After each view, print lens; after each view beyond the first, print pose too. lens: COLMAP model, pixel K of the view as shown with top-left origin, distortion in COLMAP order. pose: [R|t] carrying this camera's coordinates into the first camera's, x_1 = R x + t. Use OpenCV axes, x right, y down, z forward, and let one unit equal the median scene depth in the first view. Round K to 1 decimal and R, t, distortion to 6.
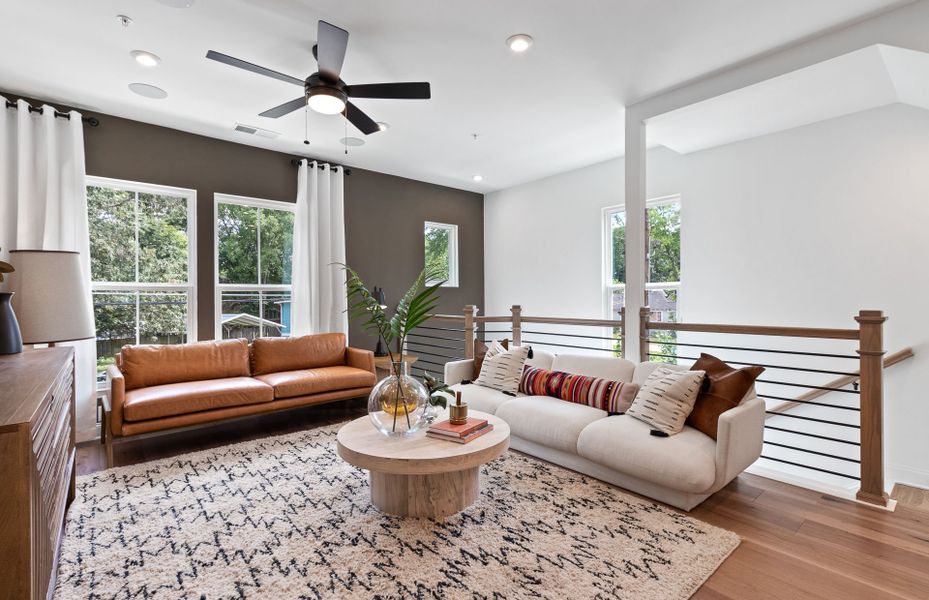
lens RADIAL K [[437.3, 0, 453.7], [0, 437.3, 299.1], [0, 0, 1]] dist [0.008180, -0.001667]
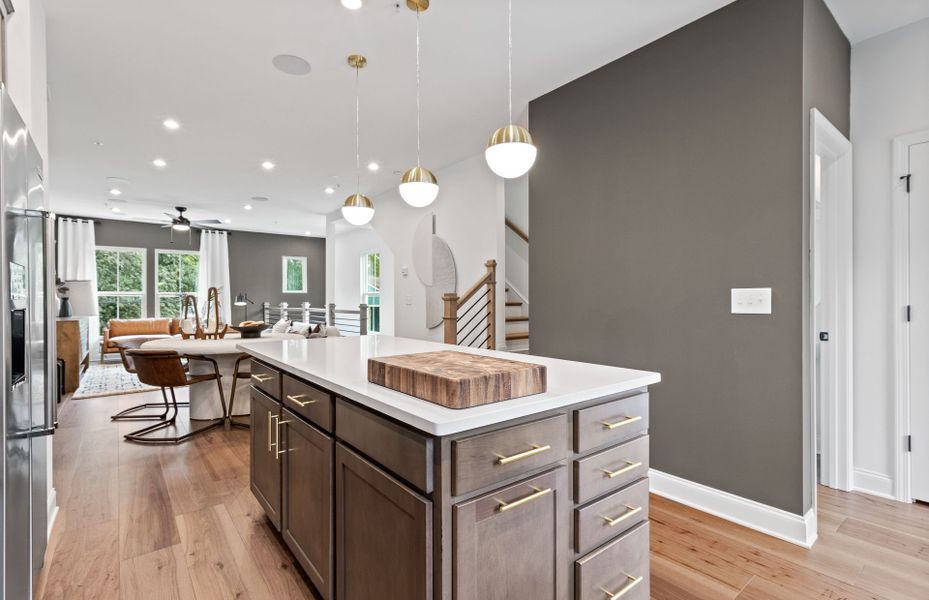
lens RADIAL K [[437.3, 0, 455.6], [0, 437.3, 297.7], [0, 0, 1]] dist [0.008180, -0.001667]
pose [[0.999592, -0.000558, -0.028572, 1.090851], [0.000514, 0.999999, -0.001578, -0.006377], [0.028573, 0.001563, 0.999590, -1.216773]]
